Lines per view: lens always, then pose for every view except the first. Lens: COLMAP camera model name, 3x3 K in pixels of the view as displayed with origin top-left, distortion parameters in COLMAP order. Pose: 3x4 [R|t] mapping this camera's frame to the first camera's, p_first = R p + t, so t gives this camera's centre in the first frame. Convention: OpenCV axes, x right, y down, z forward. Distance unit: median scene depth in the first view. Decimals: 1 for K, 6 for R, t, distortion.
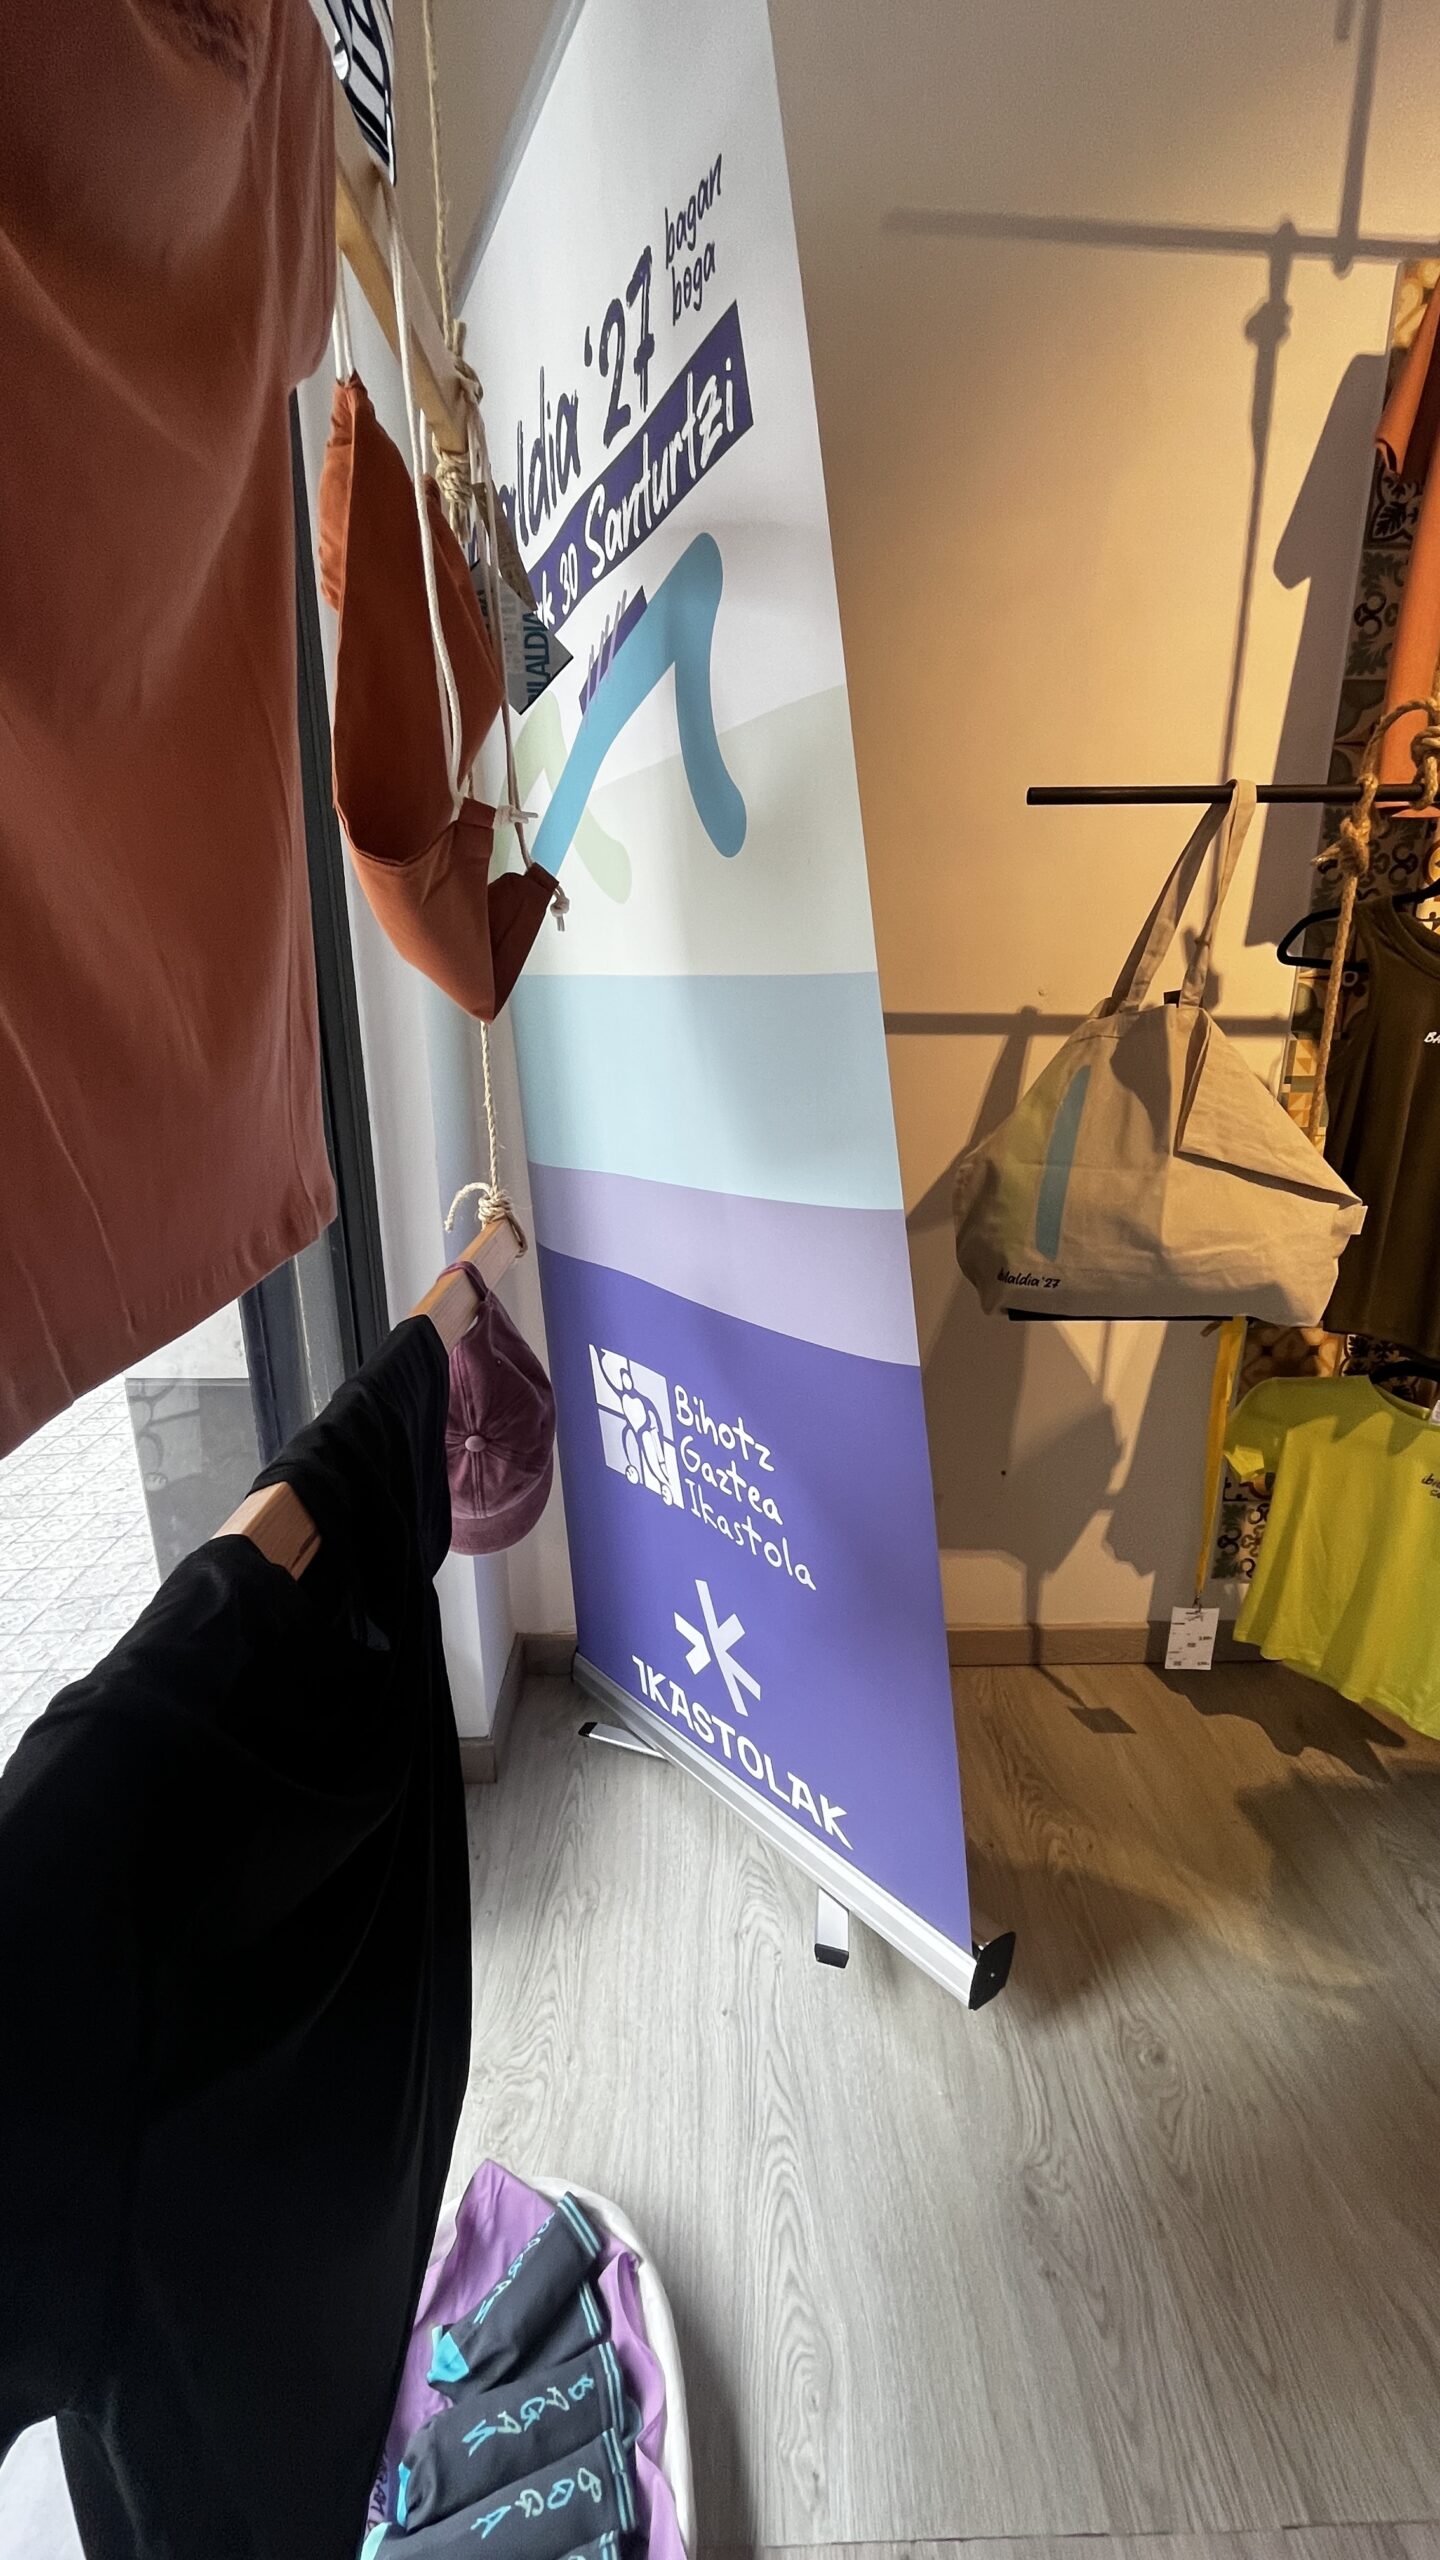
lens RADIAL K [[1039.5, 0, 719.8], [0, 1039.5, 1277.3], [0, 0, 1]] dist [-0.004465, 0.001049]
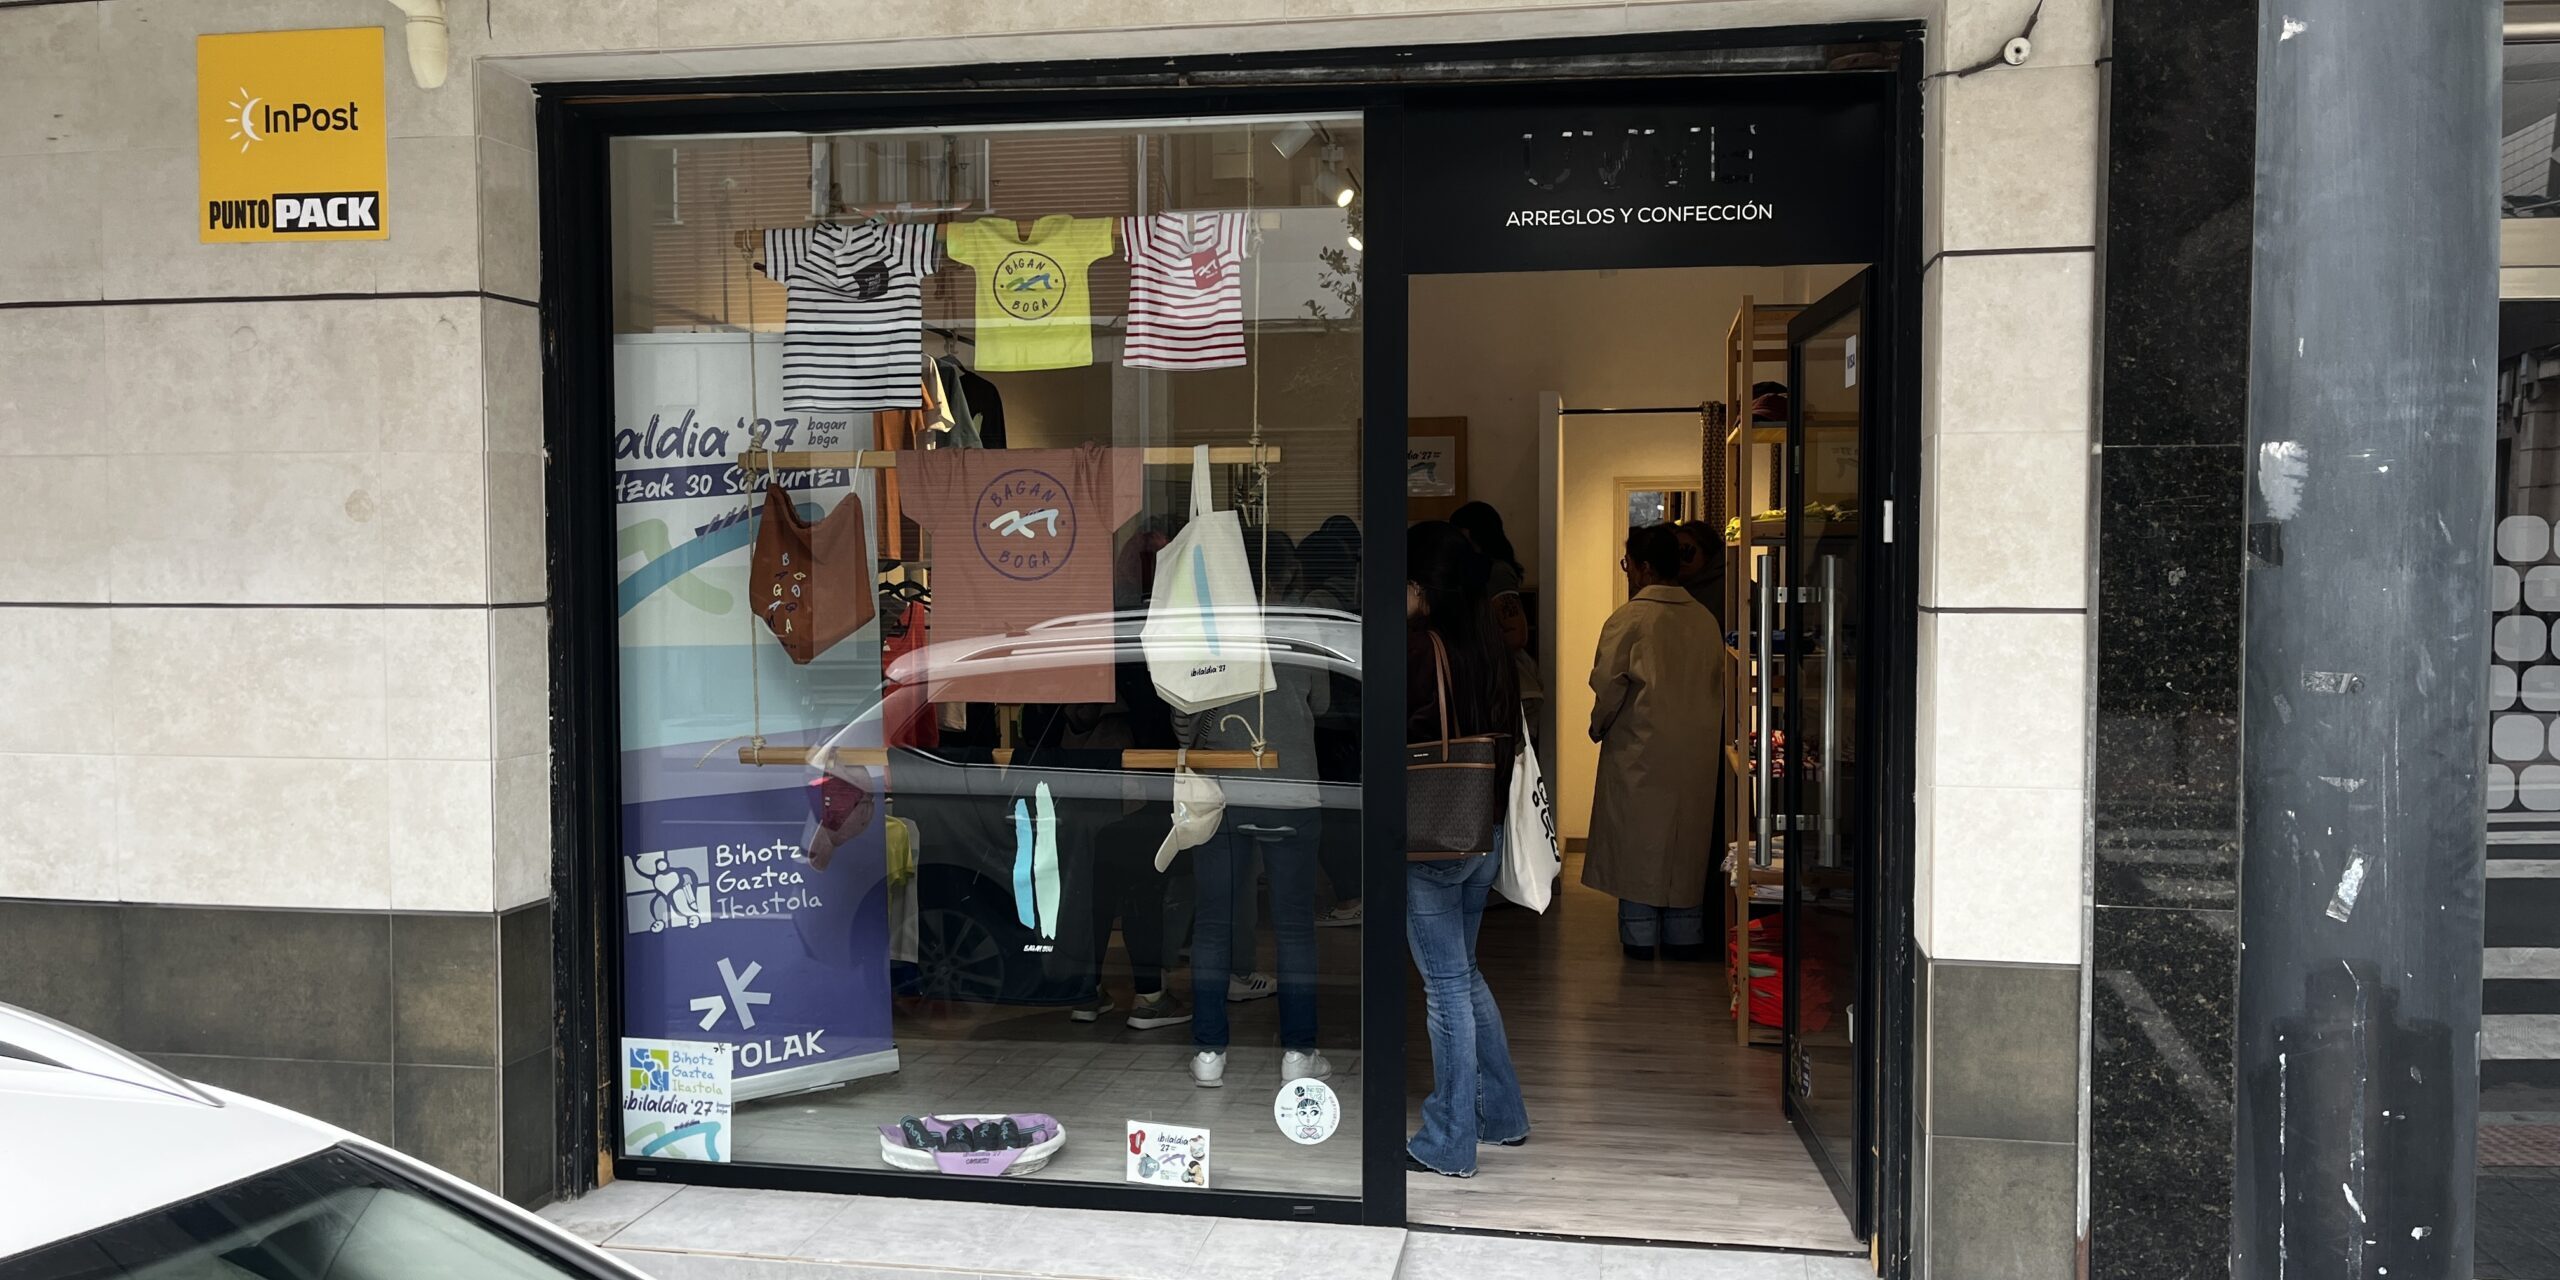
lens RADIAL K [[1935.5, 0, 1285.2], [0, 1935.5, 635.8], [0, 0, 1]] dist [0.050359, -0.003595]
pose [[0.196074, -0.037530, 0.979871, -3.261645], [0.279390, 0.959987, -0.019138, 0.088316], [-0.939945, 0.277518, 0.198714, -0.800740]]
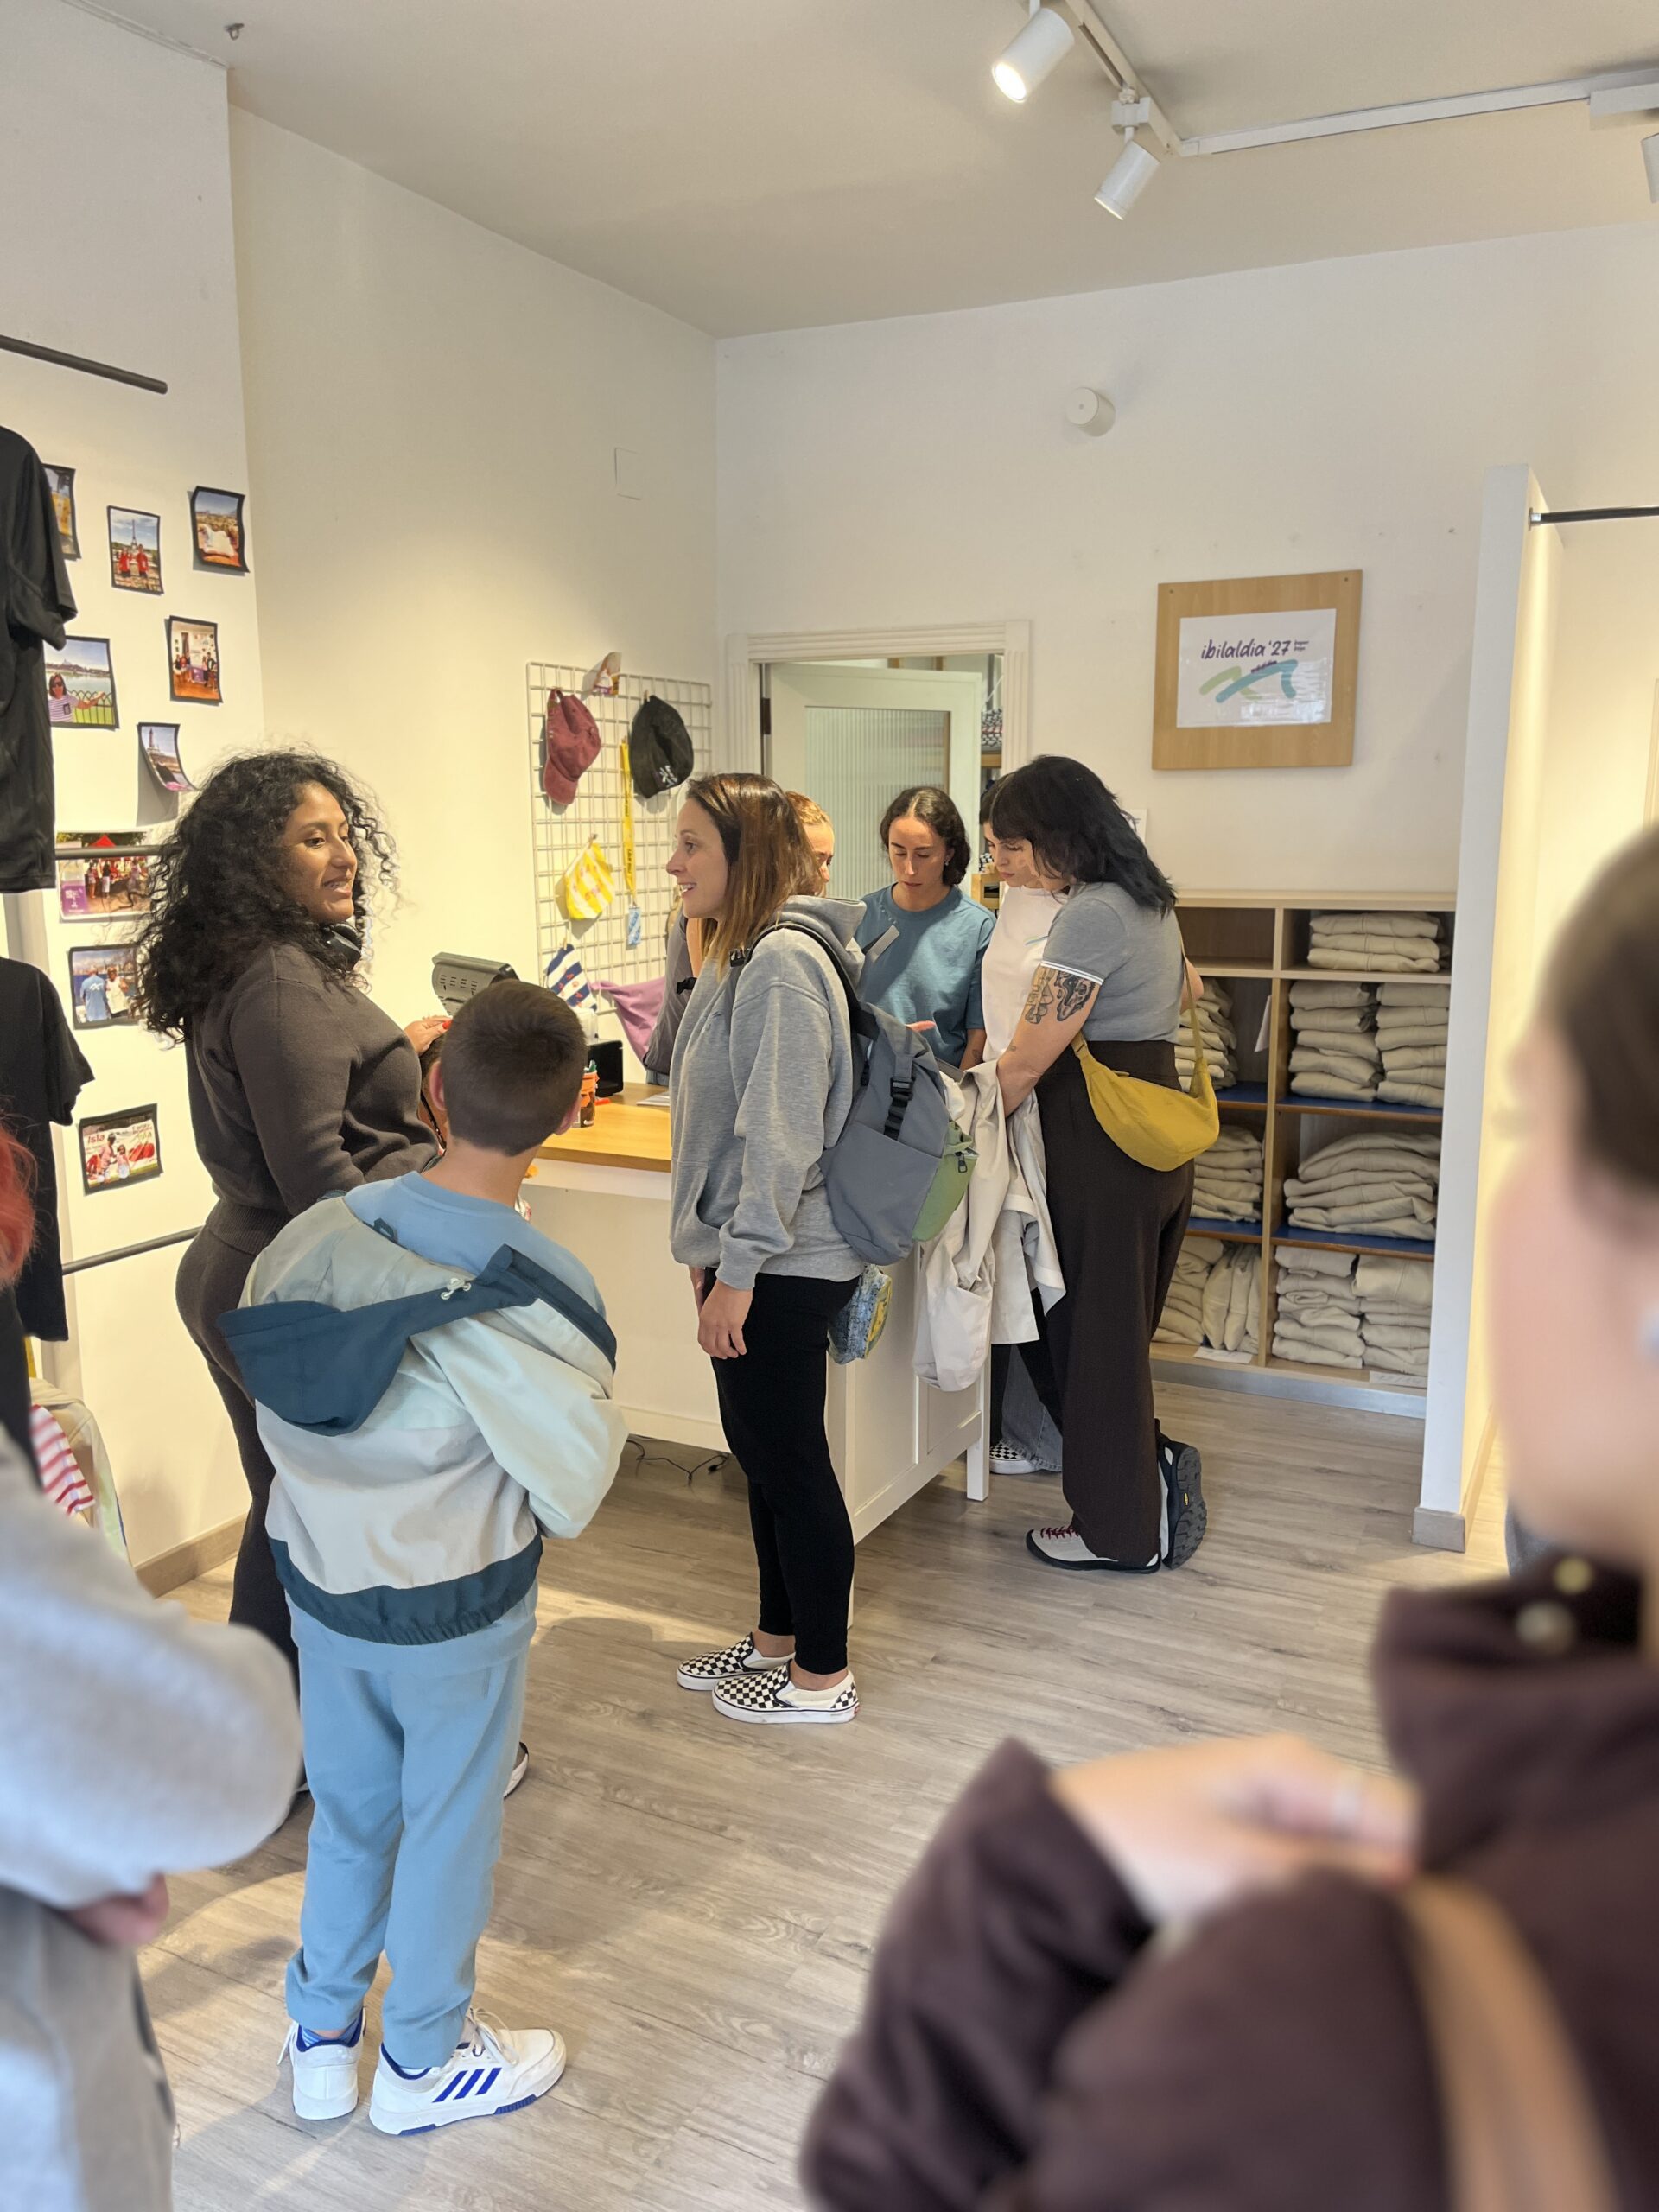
lens RADIAL K [[1687.8, 0, 831.9], [0, 1687.8, 1108.9], [0, 0, 1]] dist [-0.004223, -0.005697]
pose [[0.453838, -0.151681, 0.878080, 0.177820], [0.257331, 0.965731, 0.033820, 0.007999], [-0.853119, 0.210609, 0.477318, -0.714036]]
